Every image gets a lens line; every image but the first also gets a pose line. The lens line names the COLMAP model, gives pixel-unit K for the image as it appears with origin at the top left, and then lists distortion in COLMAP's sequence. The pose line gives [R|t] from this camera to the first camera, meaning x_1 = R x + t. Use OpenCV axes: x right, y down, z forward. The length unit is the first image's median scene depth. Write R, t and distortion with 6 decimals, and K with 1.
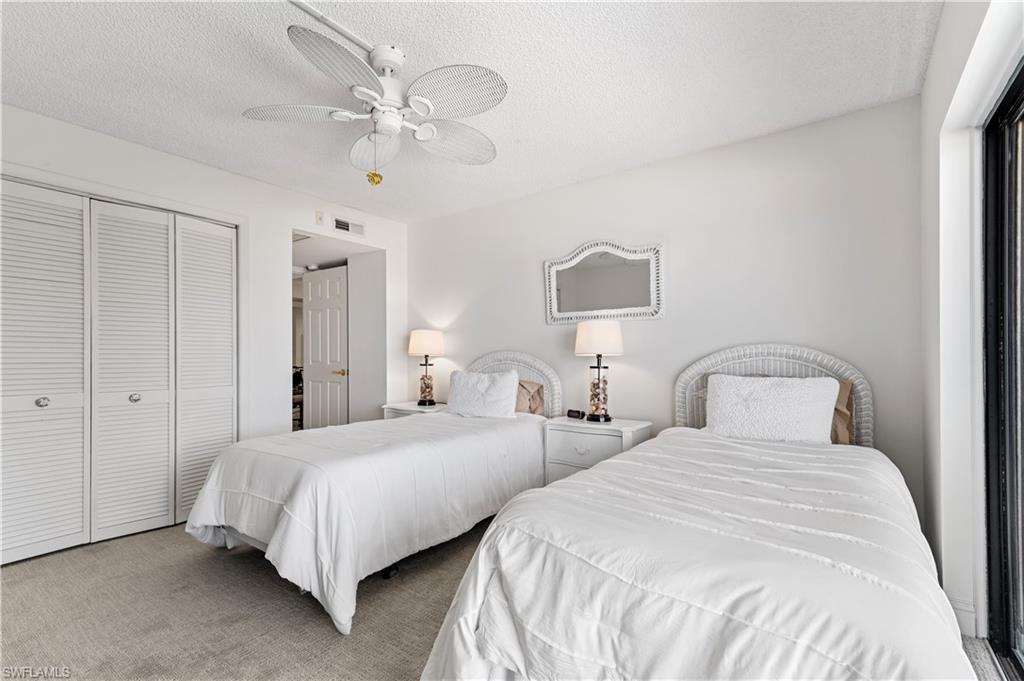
lens RADIAL K [[459.1, 0, 504.8], [0, 459.1, 344.2], [0, 0, 1]] dist [0.018488, -0.000222]
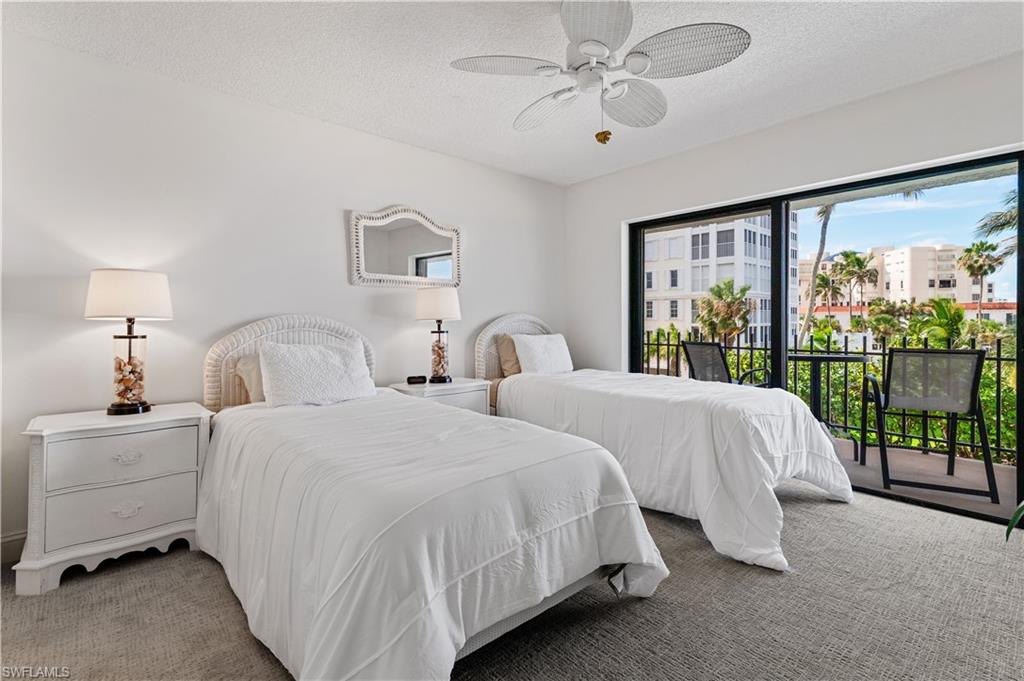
lens RADIAL K [[471.0, 0, 492.3], [0, 471.0, 317.3], [0, 0, 1]] dist [0.000398, -0.000171]
pose [[0.216215, 0.010829, 0.976286, -0.808925], [-0.026750, 0.999629, -0.005163, 0.018357], [-0.975979, -0.025000, 0.216424, 0.627748]]
